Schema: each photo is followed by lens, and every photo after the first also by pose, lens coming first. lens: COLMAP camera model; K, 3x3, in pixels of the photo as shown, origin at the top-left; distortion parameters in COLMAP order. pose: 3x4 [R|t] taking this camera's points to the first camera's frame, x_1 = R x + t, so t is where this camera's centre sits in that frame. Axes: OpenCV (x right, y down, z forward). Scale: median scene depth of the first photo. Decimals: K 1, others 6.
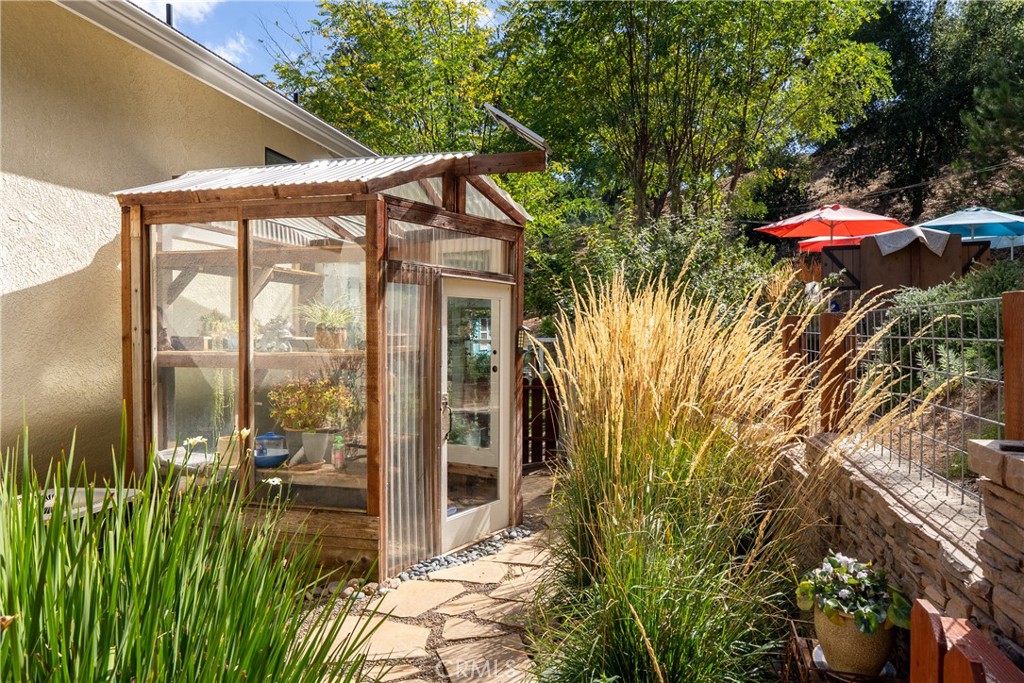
lens RADIAL K [[694.8, 0, 510.2], [0, 694.8, 339.9], [0, 0, 1]] dist [-0.003653, -0.002266]
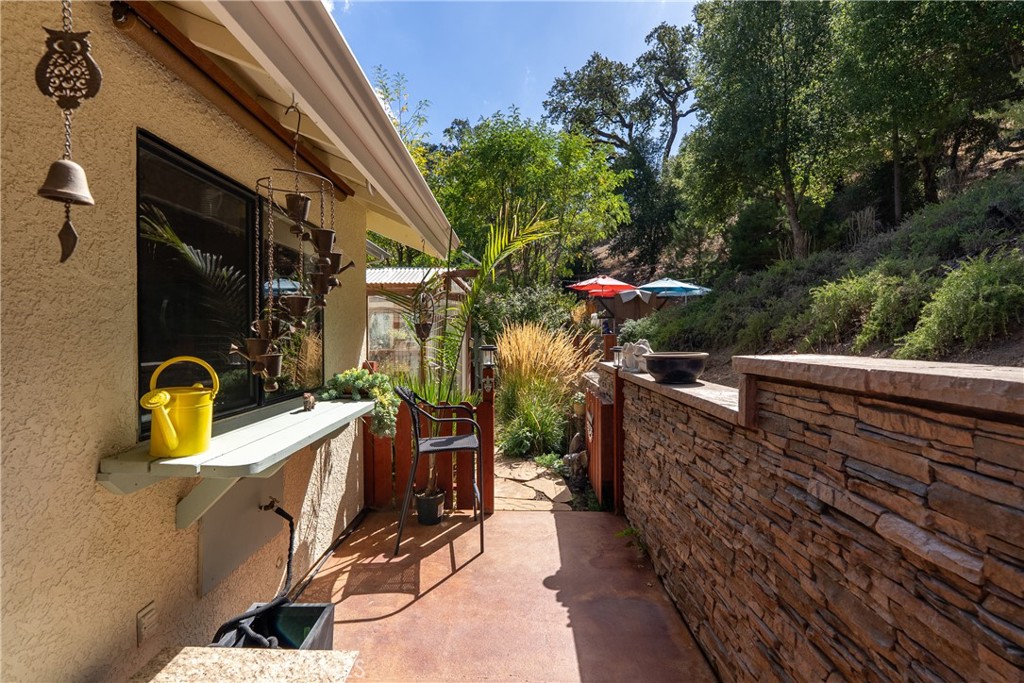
lens RADIAL K [[460.2, 0, 513.5], [0, 460.2, 338.2], [0, 0, 1]] dist [-0.005729, 0.001268]
pose [[0.976173, -0.006573, 0.216896, -0.094237], [0.009355, 0.999887, -0.011804, 0.000583], [-0.216794, 0.013552, 0.976123, -0.291994]]
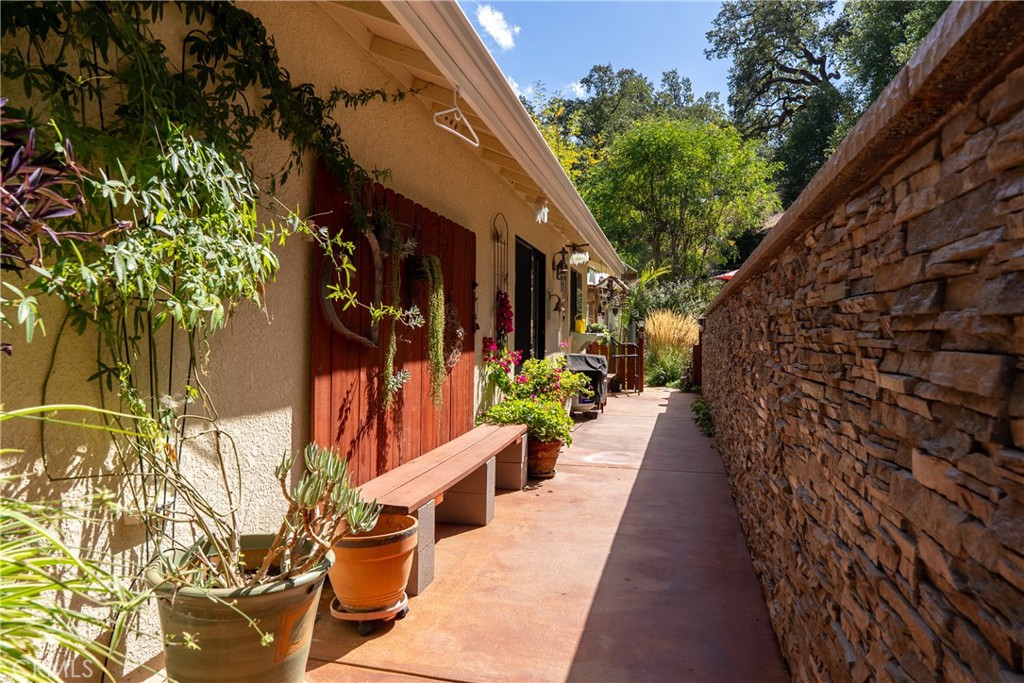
lens RADIAL K [[694.8, 0, 512.4], [0, 694.8, 340.7], [0, 0, 1]] dist [-0.003653, -0.002266]
pose [[0.999973, -0.002035, -0.007029, -0.260812], [0.001941, 0.999909, -0.013372, 0.060230], [0.007055, 0.013358, 0.999886, -1.196781]]
